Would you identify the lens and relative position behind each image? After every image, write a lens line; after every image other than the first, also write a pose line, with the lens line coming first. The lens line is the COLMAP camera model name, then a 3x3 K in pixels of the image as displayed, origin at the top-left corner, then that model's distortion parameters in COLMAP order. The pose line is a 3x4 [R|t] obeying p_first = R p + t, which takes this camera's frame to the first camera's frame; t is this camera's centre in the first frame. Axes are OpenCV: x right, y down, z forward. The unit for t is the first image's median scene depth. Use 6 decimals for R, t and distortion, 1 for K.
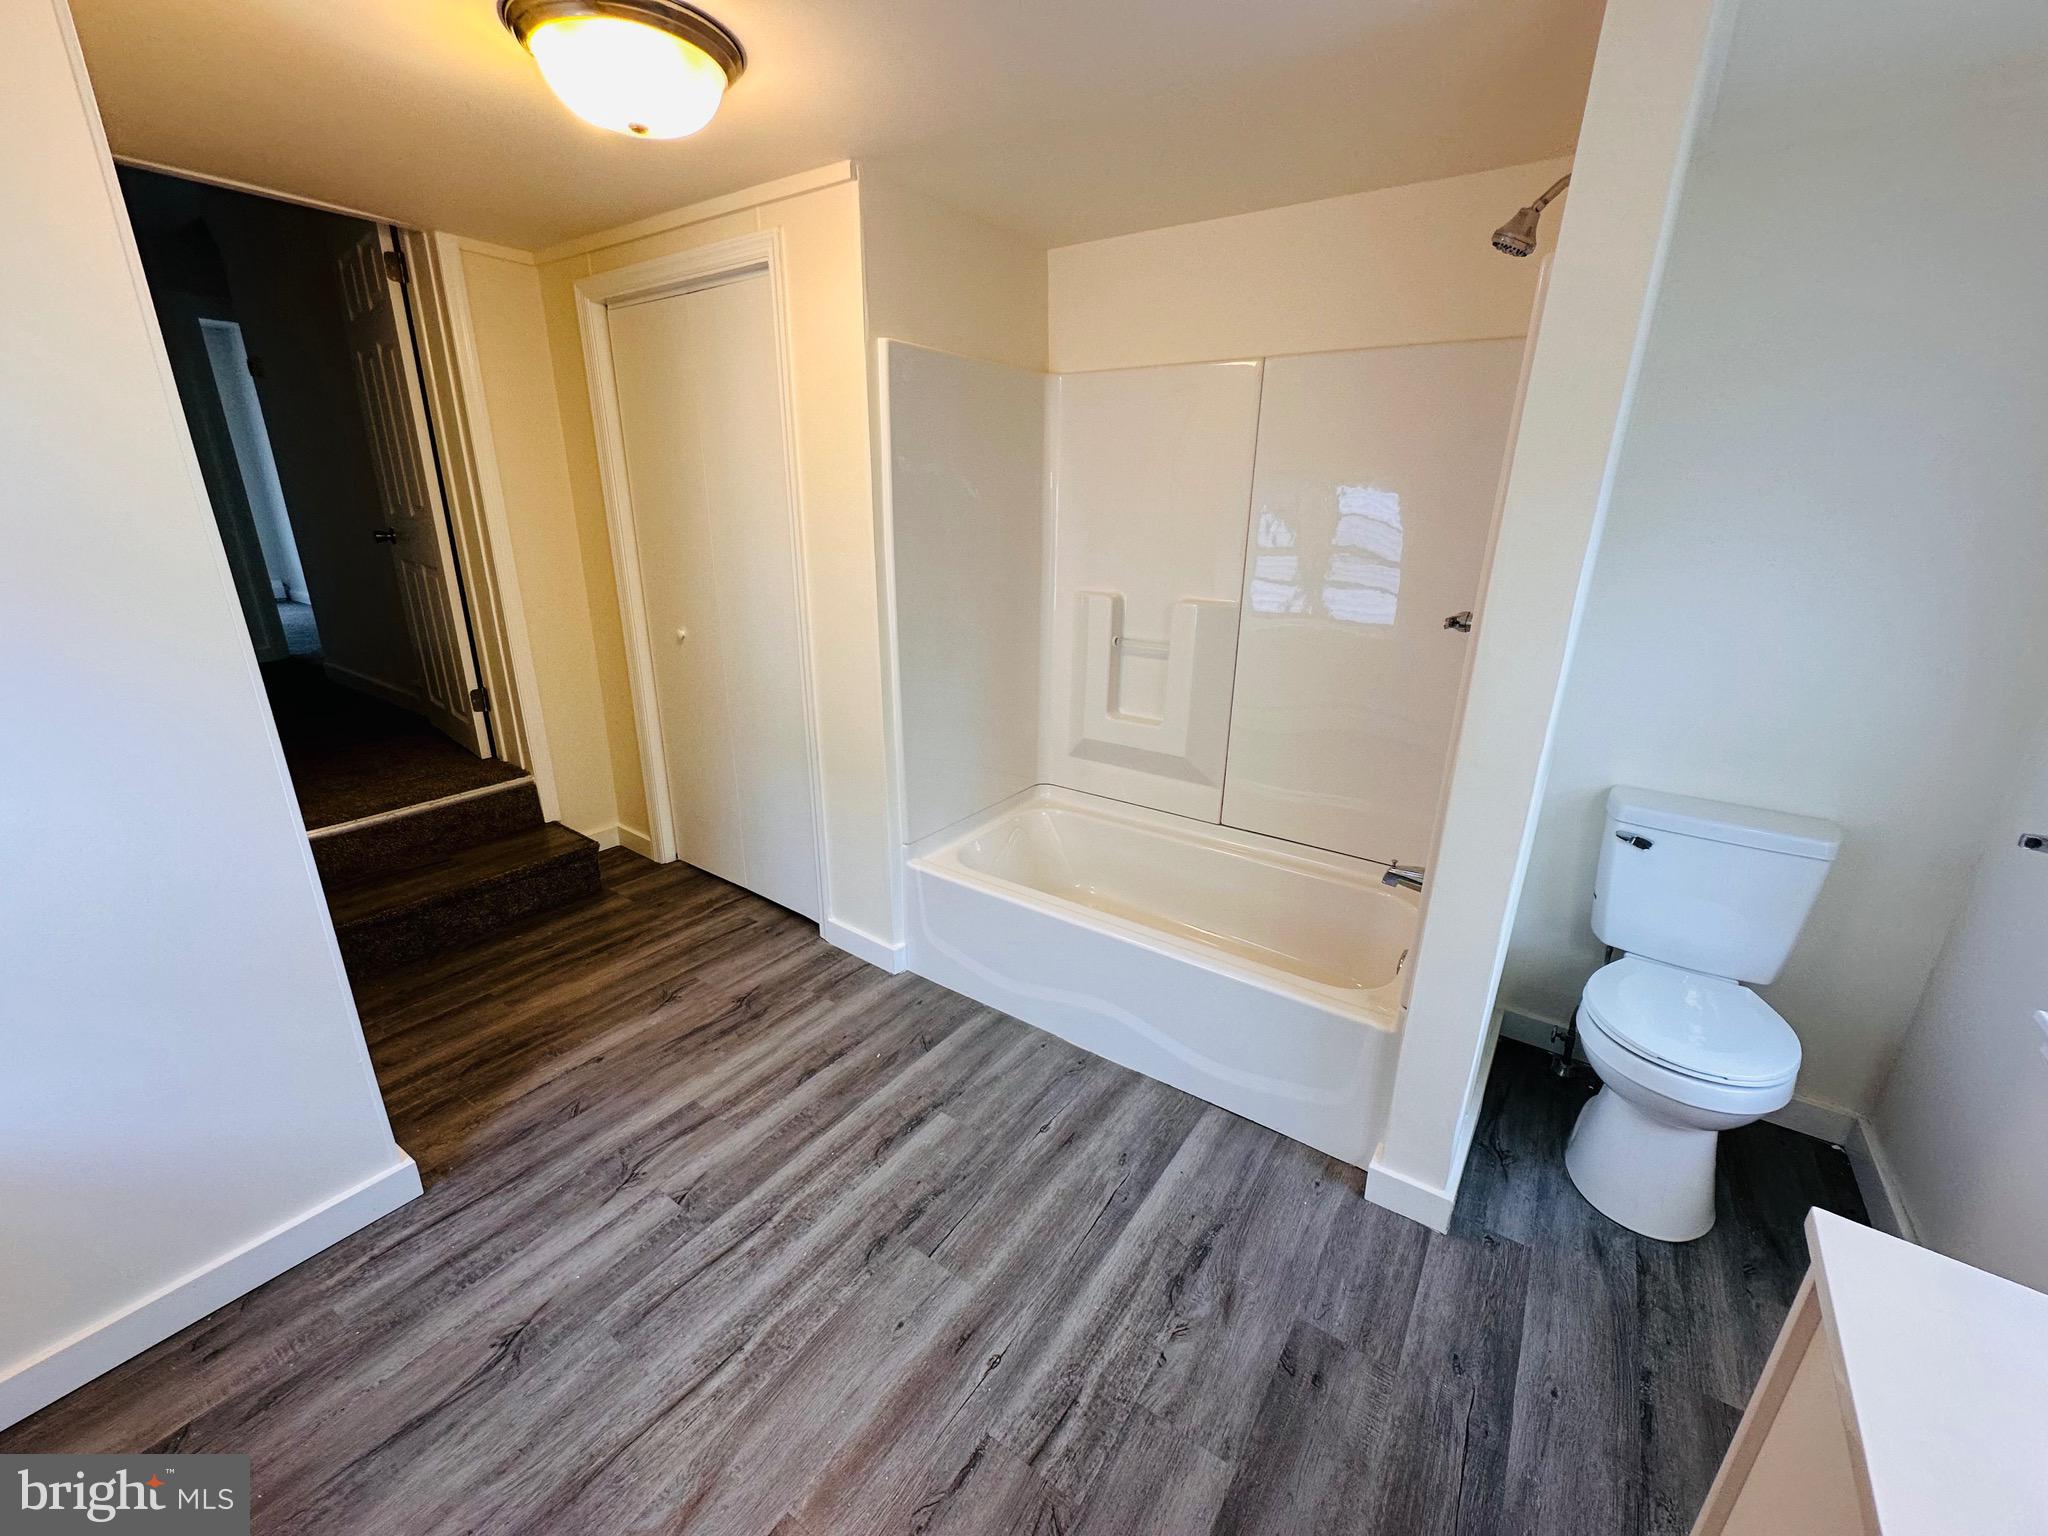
lens RADIAL K [[820.7, 0, 1018.3], [0, 820.7, 768.5], [0, 0, 1]] dist [-0.000996, 0.000467]
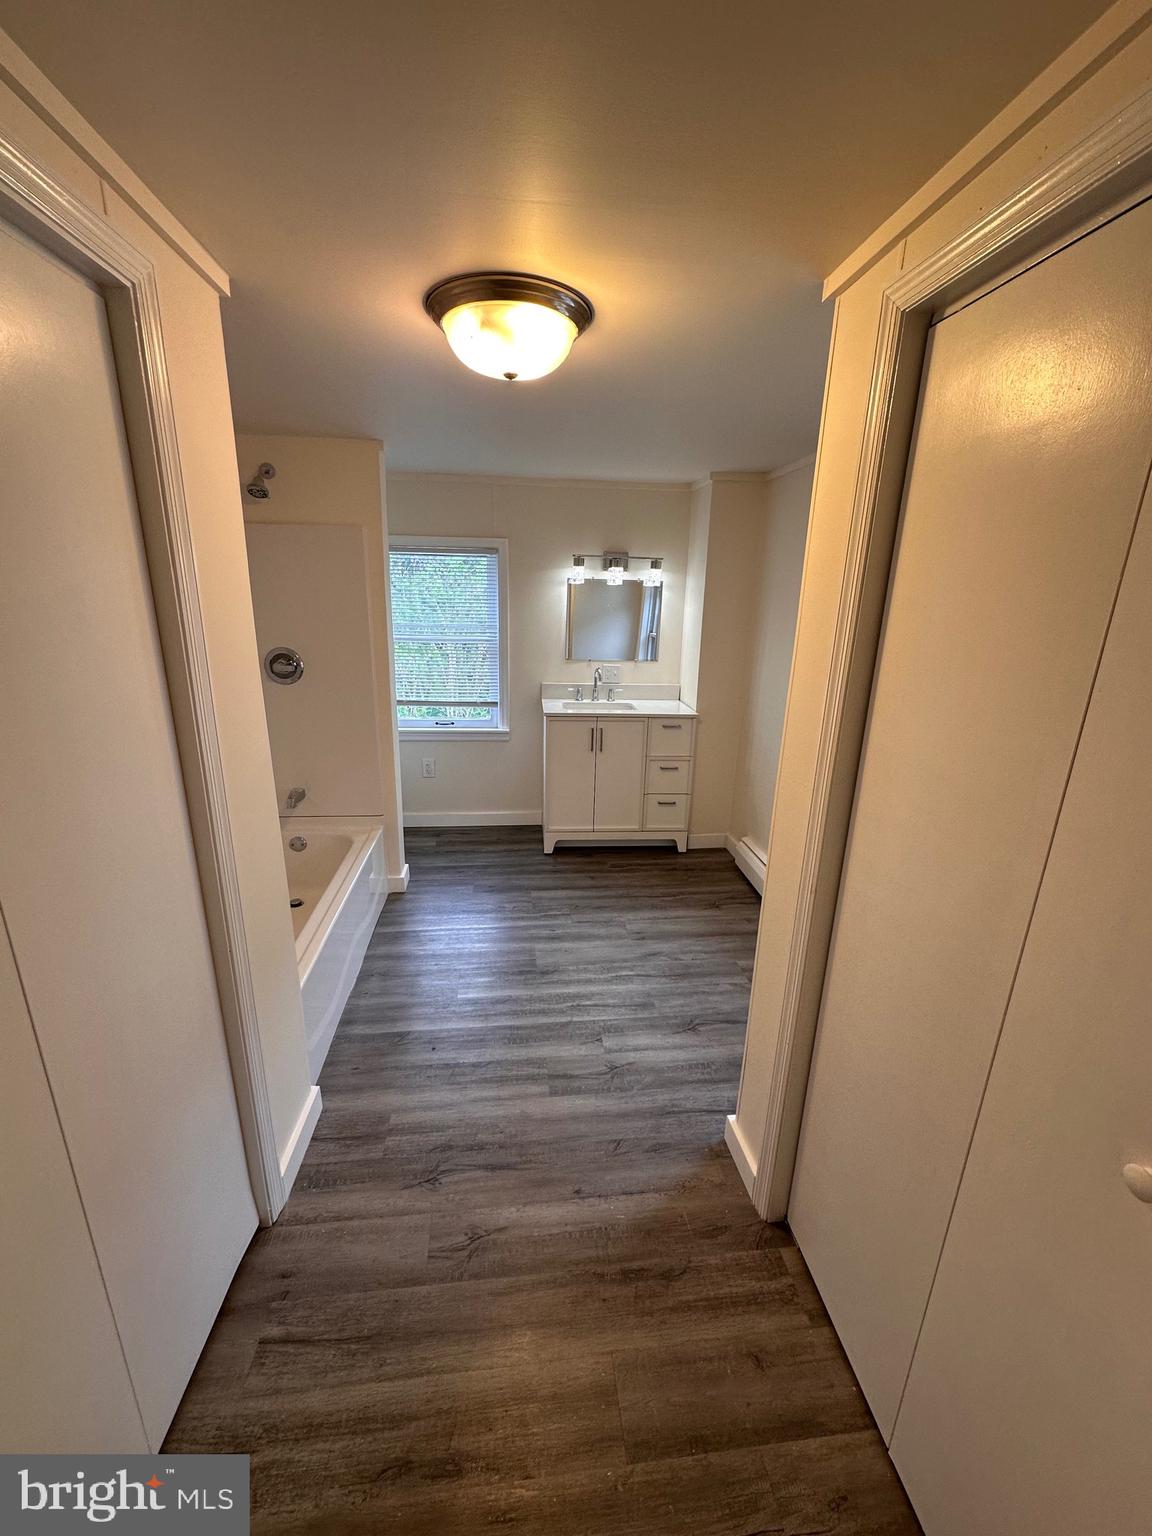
lens RADIAL K [[615.5, 0, 578.8], [0, 615.5, 763.2], [0, 0, 1]] dist [-0.000996, 0.000467]
pose [[-0.664817, -0.232398, 0.709936, -1.115809], [0.207255, 0.855681, 0.474190, -0.558971], [-0.717679, 0.462387, -0.520706, 1.379477]]
